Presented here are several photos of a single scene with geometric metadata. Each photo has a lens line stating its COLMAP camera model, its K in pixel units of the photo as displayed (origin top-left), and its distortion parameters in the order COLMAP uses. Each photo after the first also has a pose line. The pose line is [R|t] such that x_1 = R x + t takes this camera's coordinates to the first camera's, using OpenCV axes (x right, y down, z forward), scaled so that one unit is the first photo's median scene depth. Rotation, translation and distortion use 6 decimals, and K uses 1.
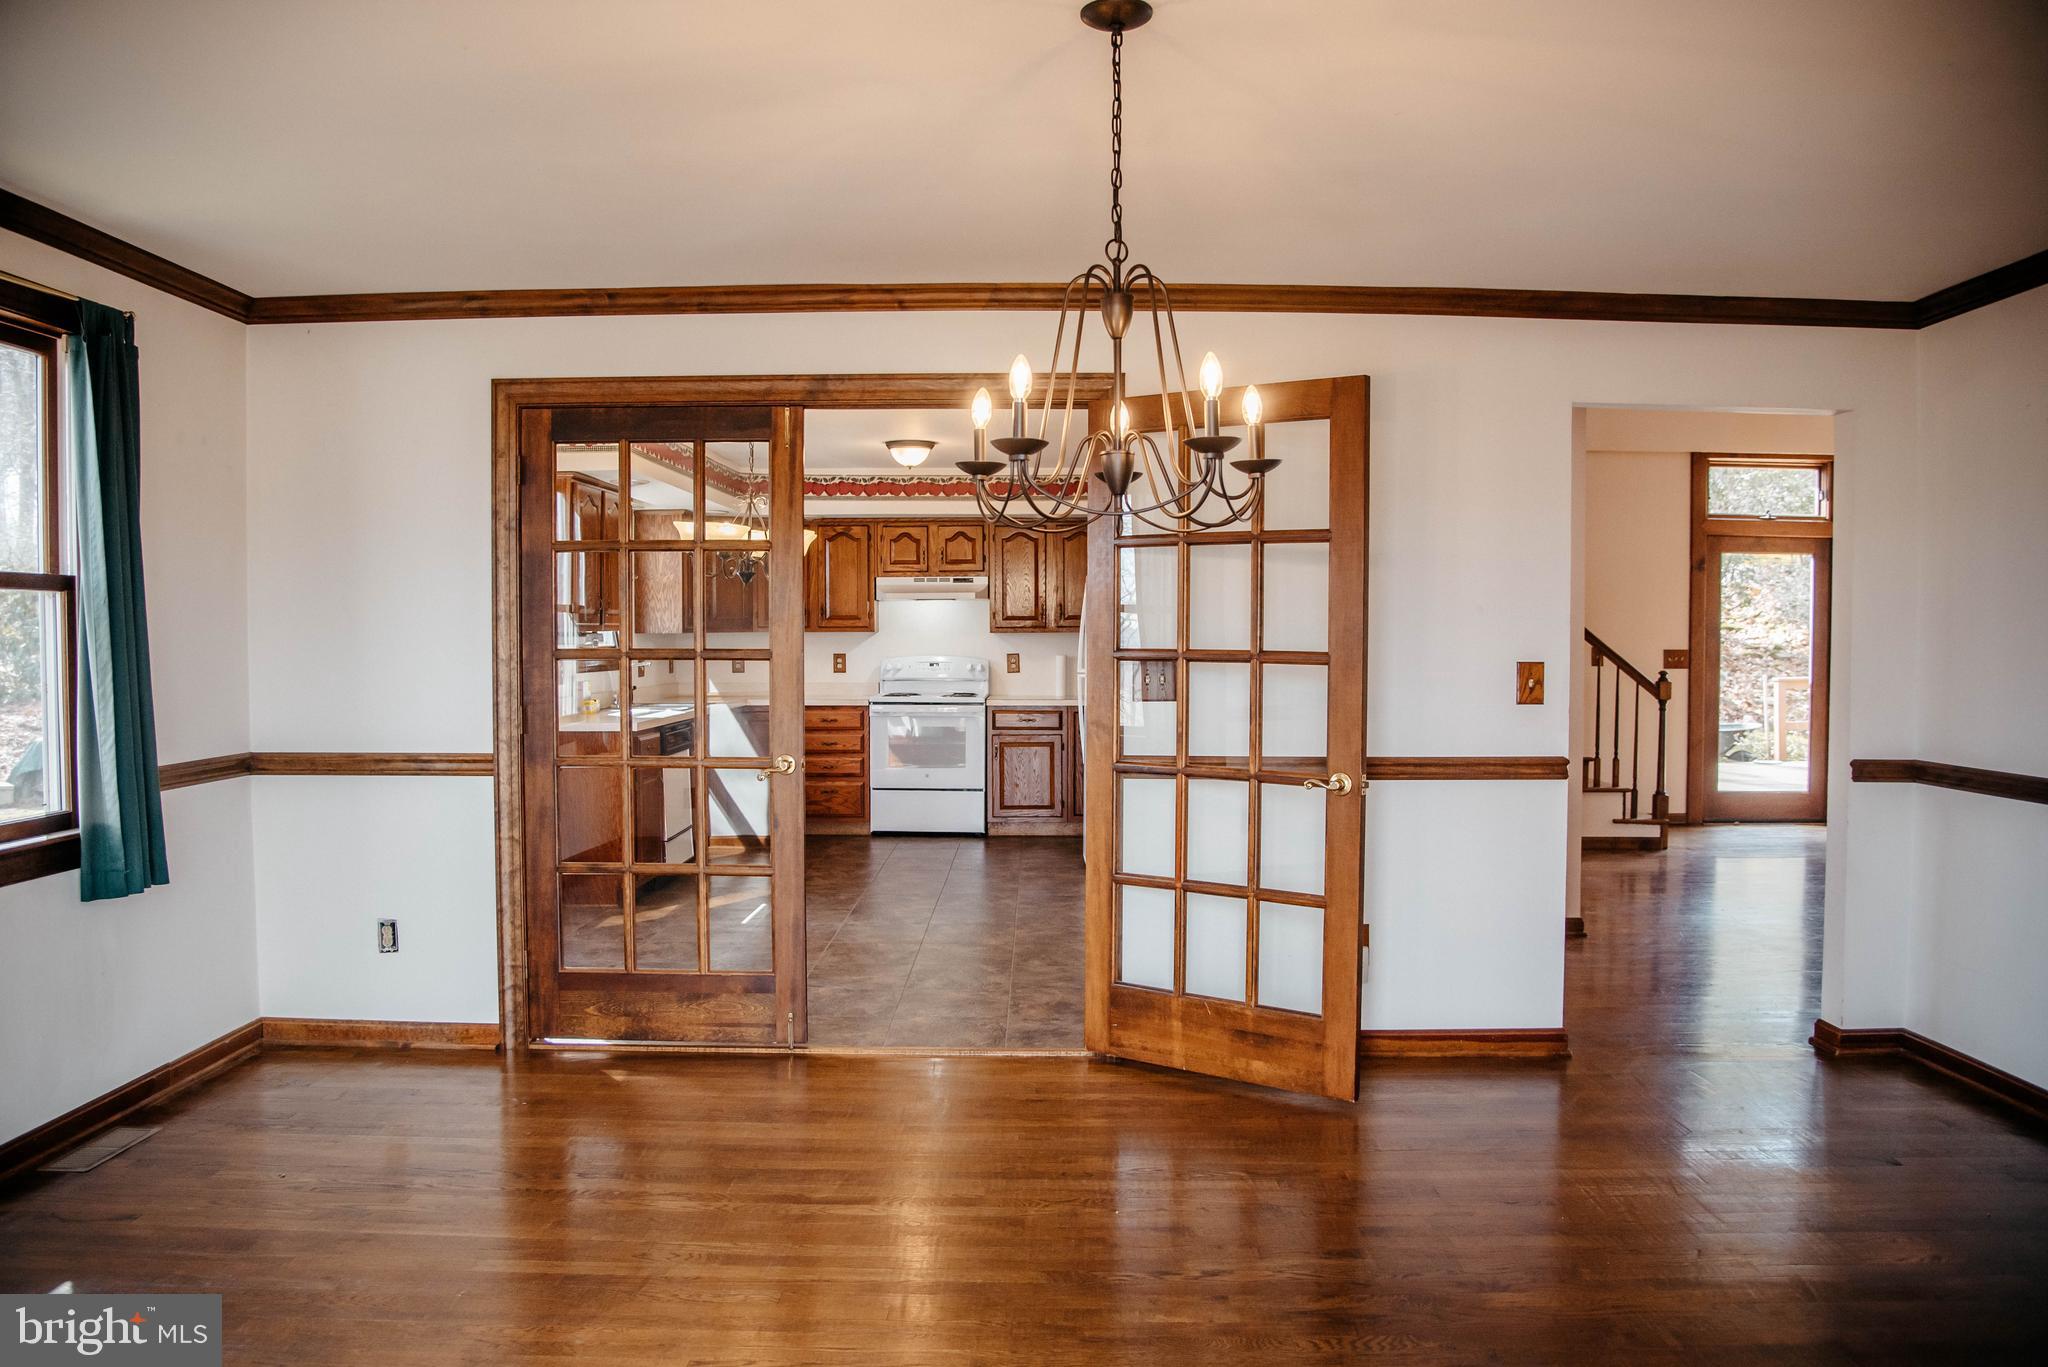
lens RADIAL K [[1442.3, 0, 1024.0], [0, 1442.3, 683.5], [0, 0, 1]] dist [-0.116360, 0.066367]
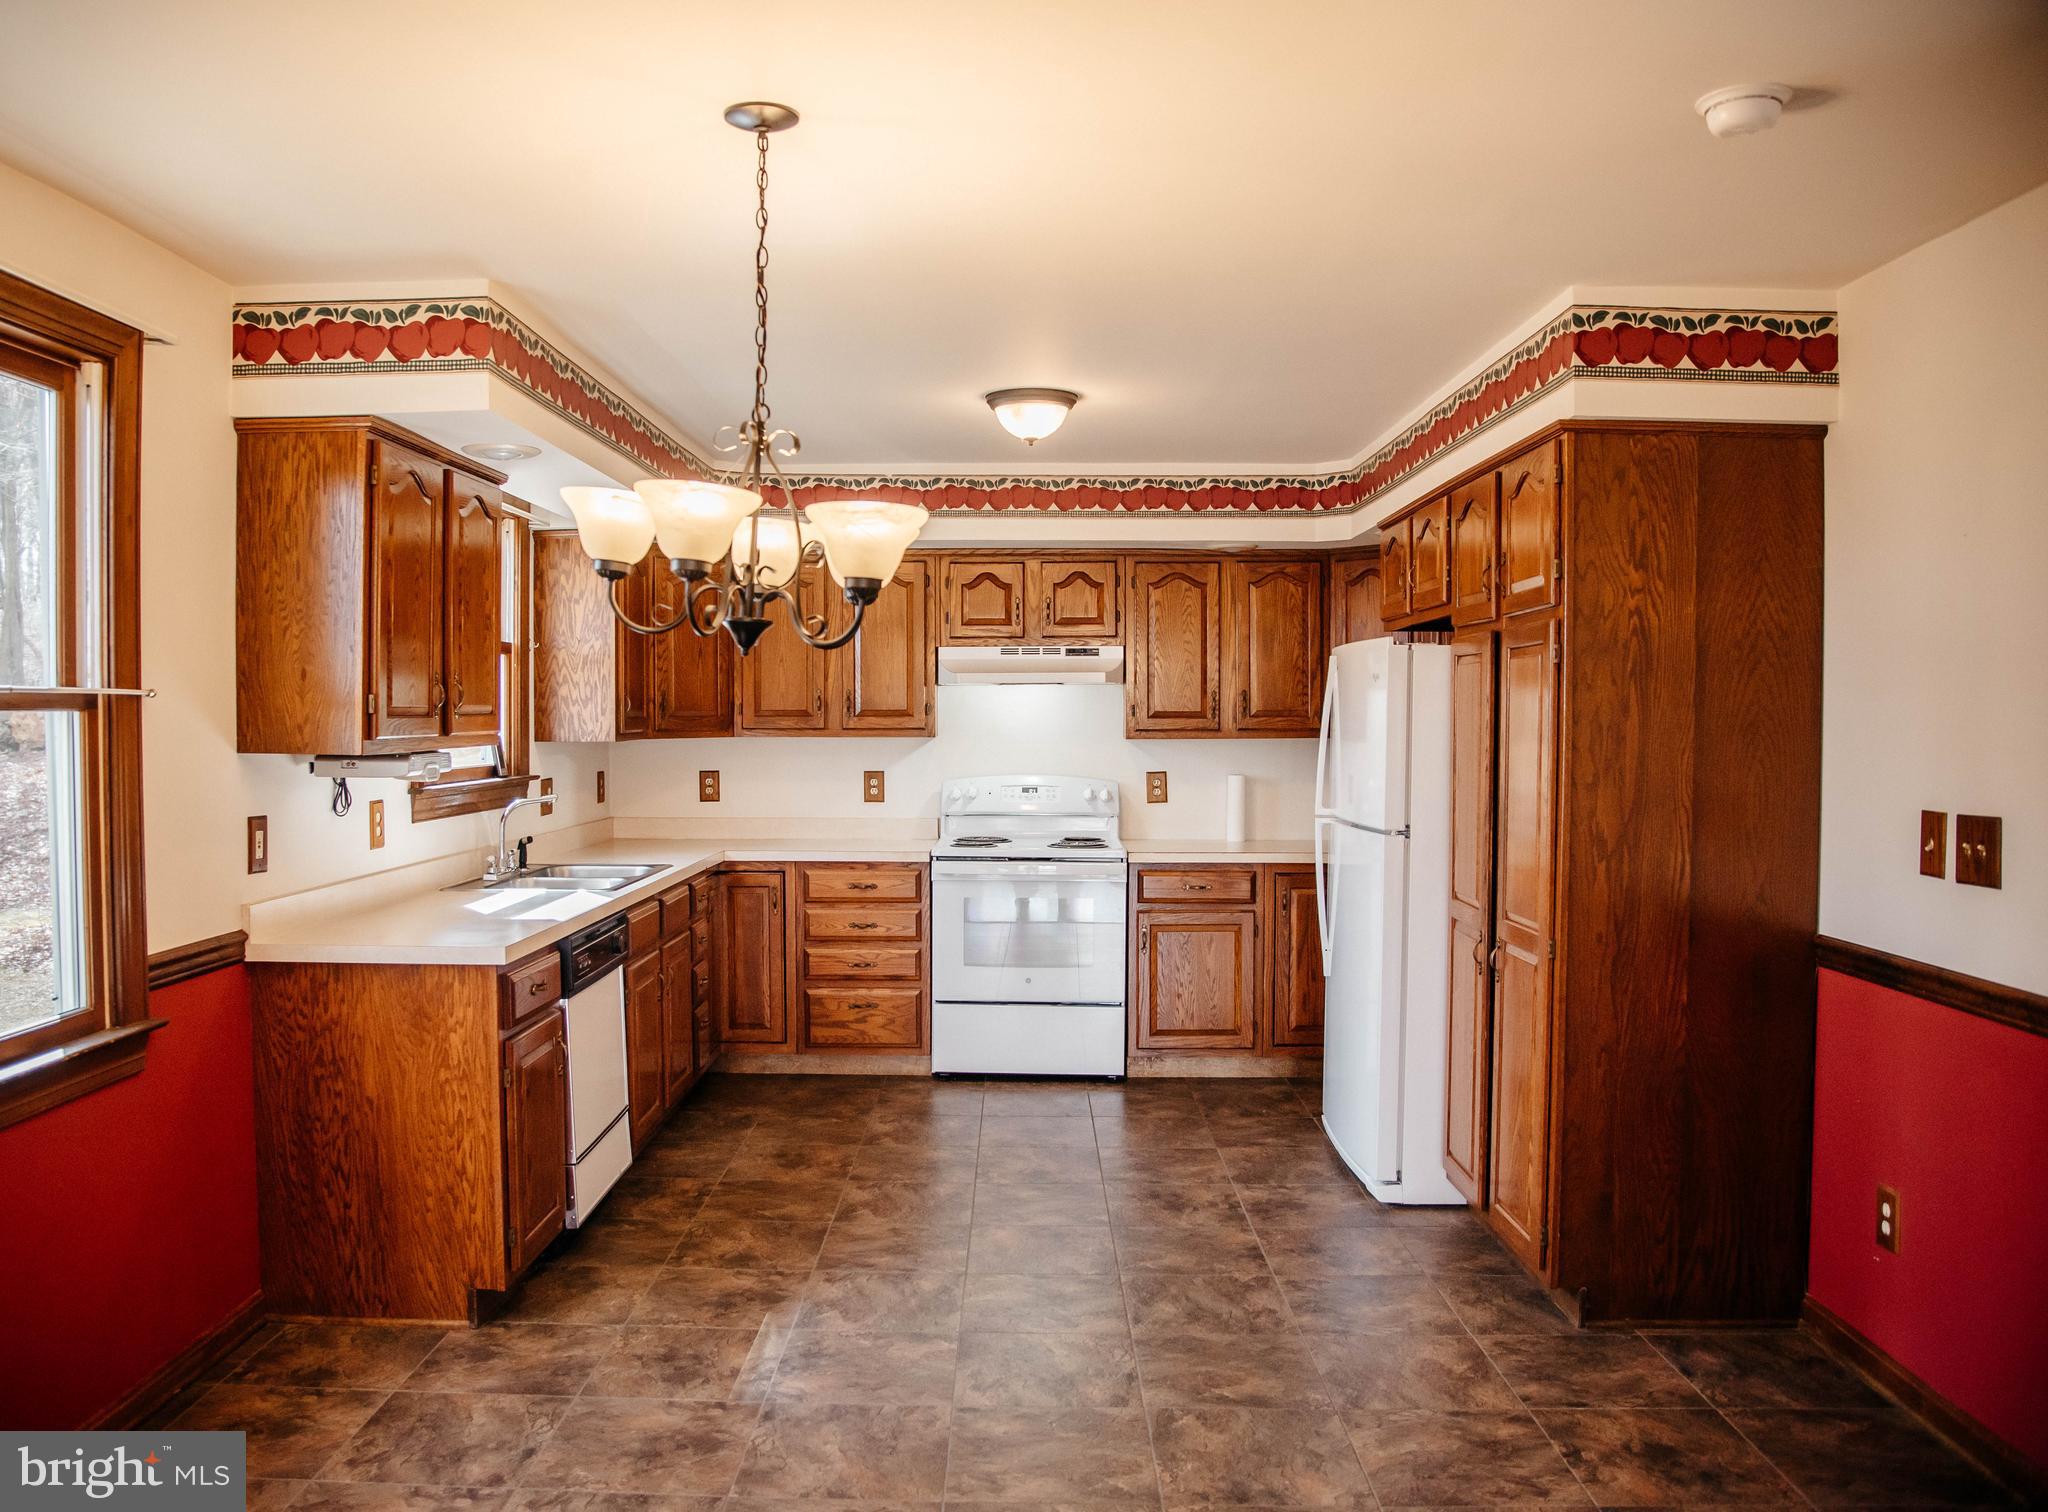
lens RADIAL K [[1528.7, 0, 969.6], [0, 1528.7, 761.5], [0, 0, 1]] dist [-0.066499, 0.002243]
pose [[0.999744, 0.001674, -0.022579, -0.158399], [-0.001759, 0.999991, -0.003771, -0.049024], [0.022572, 0.003810, 0.999738, 0.756836]]
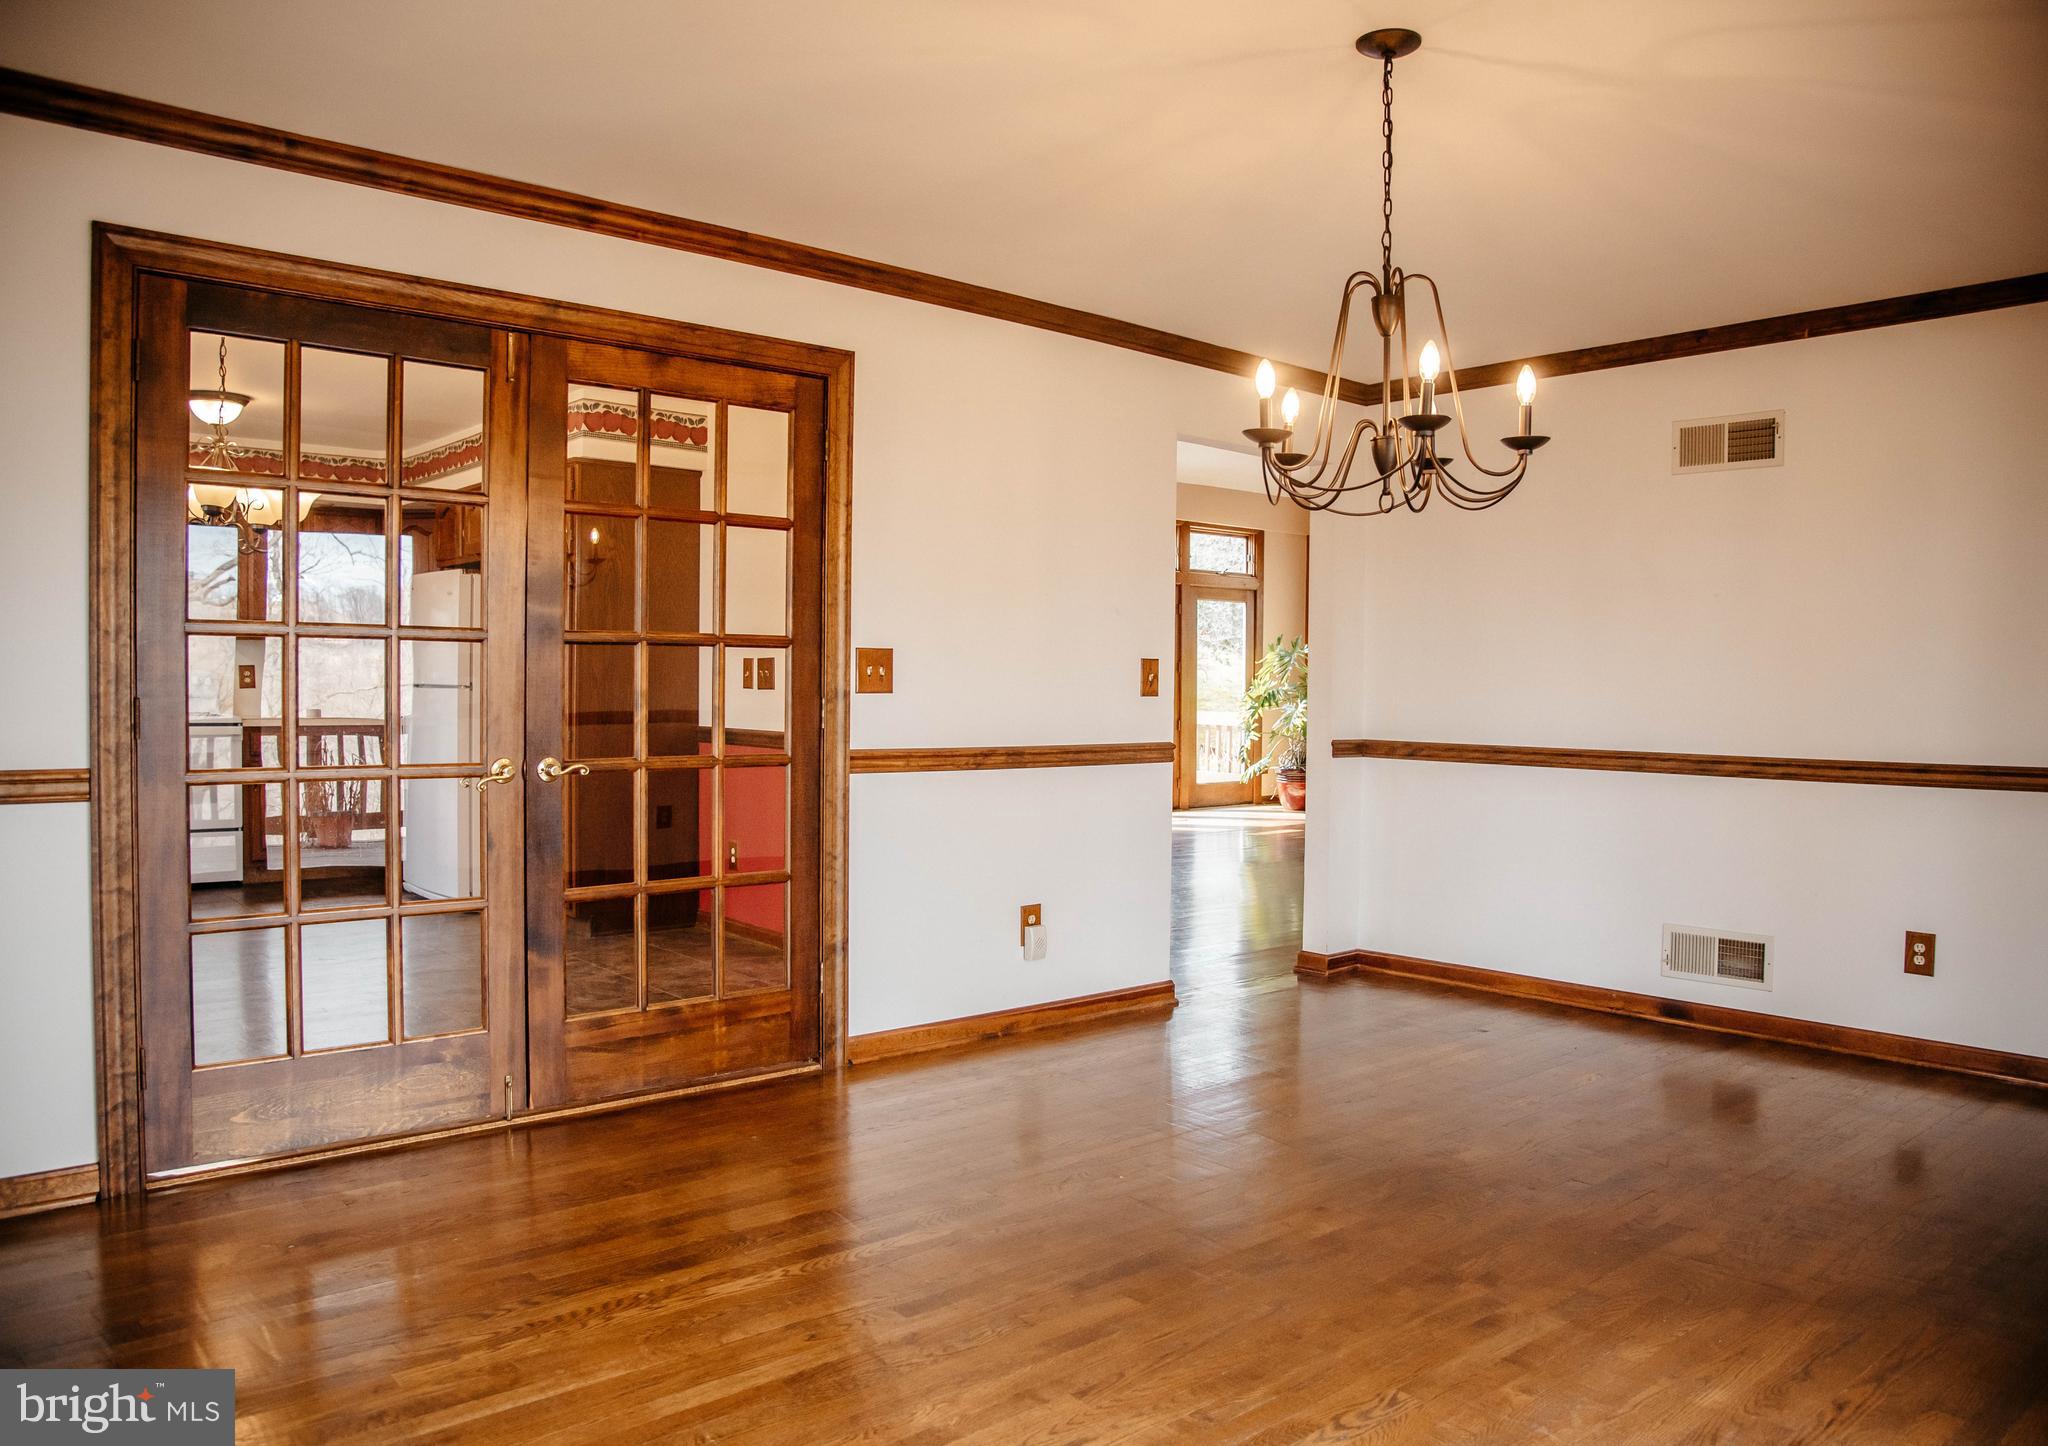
lens RADIAL K [[1482.1, 0, 1024.0], [0, 1482.1, 723.0], [0, 0, 1]] dist [-0.102997, 0.071491]
pose [[0.749447, -0.011433, 0.661965, -0.490773], [0.010183, 0.999932, 0.005742, 0.027654], [-0.661986, 0.002437, 0.749513, 0.180656]]
